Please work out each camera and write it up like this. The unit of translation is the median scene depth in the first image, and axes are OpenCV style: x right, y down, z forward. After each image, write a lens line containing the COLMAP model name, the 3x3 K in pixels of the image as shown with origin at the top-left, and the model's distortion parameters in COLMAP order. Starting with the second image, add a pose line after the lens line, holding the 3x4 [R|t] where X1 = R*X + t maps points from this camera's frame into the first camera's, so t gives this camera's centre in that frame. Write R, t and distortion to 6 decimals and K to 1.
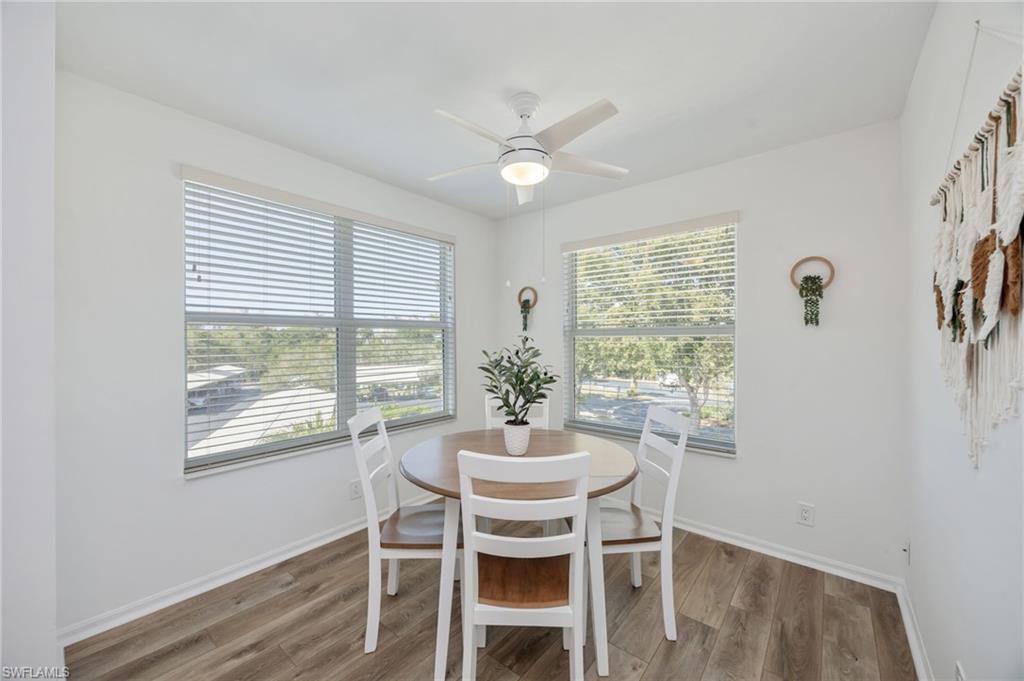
lens RADIAL K [[387.4, 0, 511.7], [0, 387.4, 337.3], [0, 0, 1]] dist [-0.003044, -0.000531]
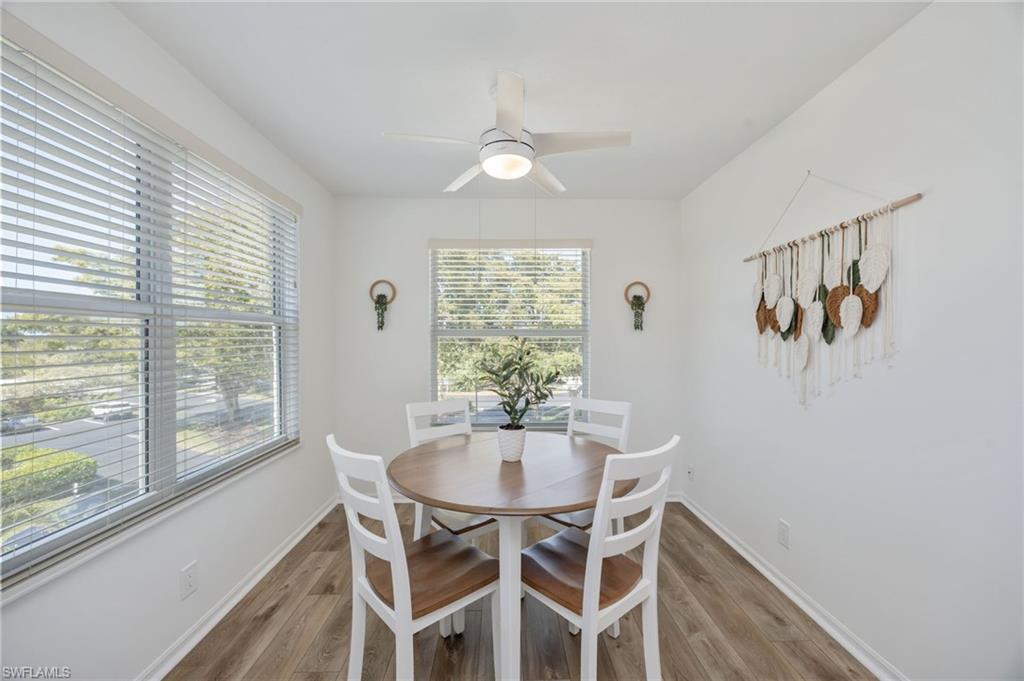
lens RADIAL K [[387.4, 0, 511.7], [0, 387.4, 337.3], [0, 0, 1]] dist [-0.003044, -0.000531]
pose [[0.758058, 0.006092, 0.652158, -0.497139], [-0.005336, 0.999981, -0.003138, 0.002332], [-0.652165, -0.001101, 0.758076, 0.227948]]
